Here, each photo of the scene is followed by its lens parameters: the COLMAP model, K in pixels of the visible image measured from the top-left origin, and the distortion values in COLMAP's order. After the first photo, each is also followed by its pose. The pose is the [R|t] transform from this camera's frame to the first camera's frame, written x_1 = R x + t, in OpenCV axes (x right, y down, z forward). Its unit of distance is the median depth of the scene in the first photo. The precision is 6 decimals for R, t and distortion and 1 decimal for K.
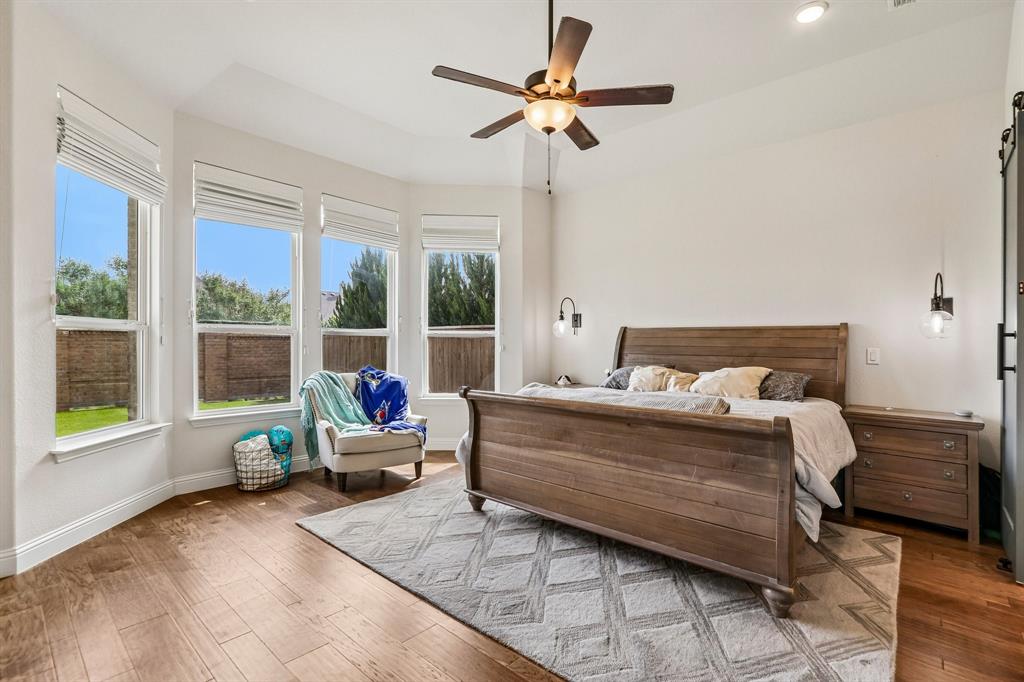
lens RADIAL K [[468.3, 0, 512.1], [0, 468.3, 343.2], [0, 0, 1]] dist [-0.009559, 0.002066]
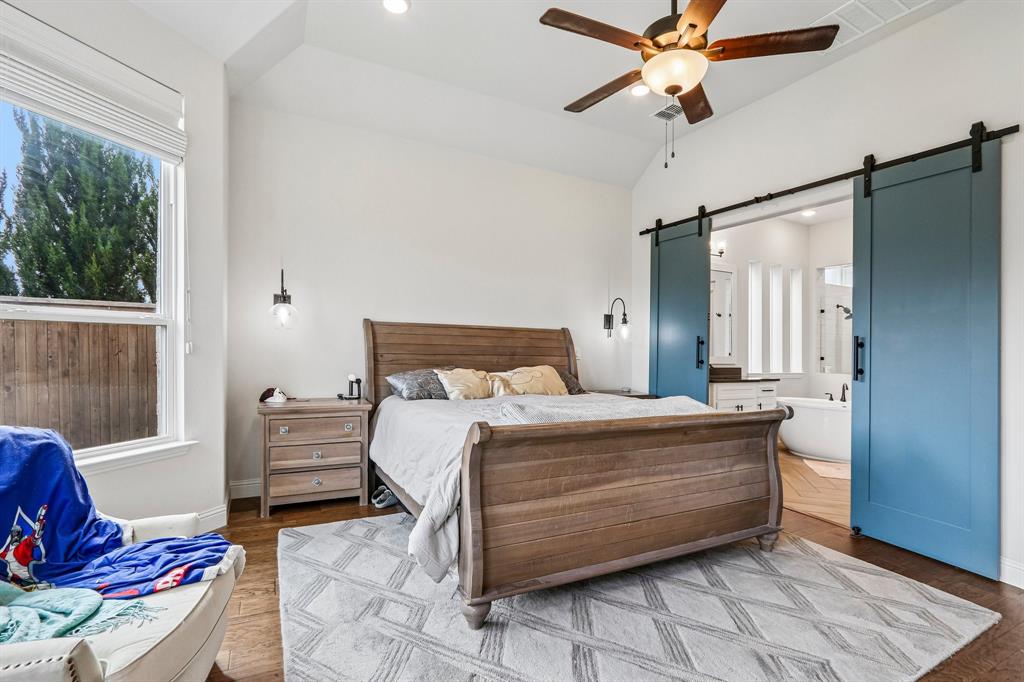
lens RADIAL K [[468.3, 0, 509.5], [0, 468.3, 347.1], [0, 0, 1]] dist [-0.009559, 0.002066]
pose [[0.380271, -0.005558, 0.924858, -0.595566], [-0.021527, 0.999658, 0.014859, -0.007675], [-0.924624, -0.025560, 0.380022, 0.734591]]
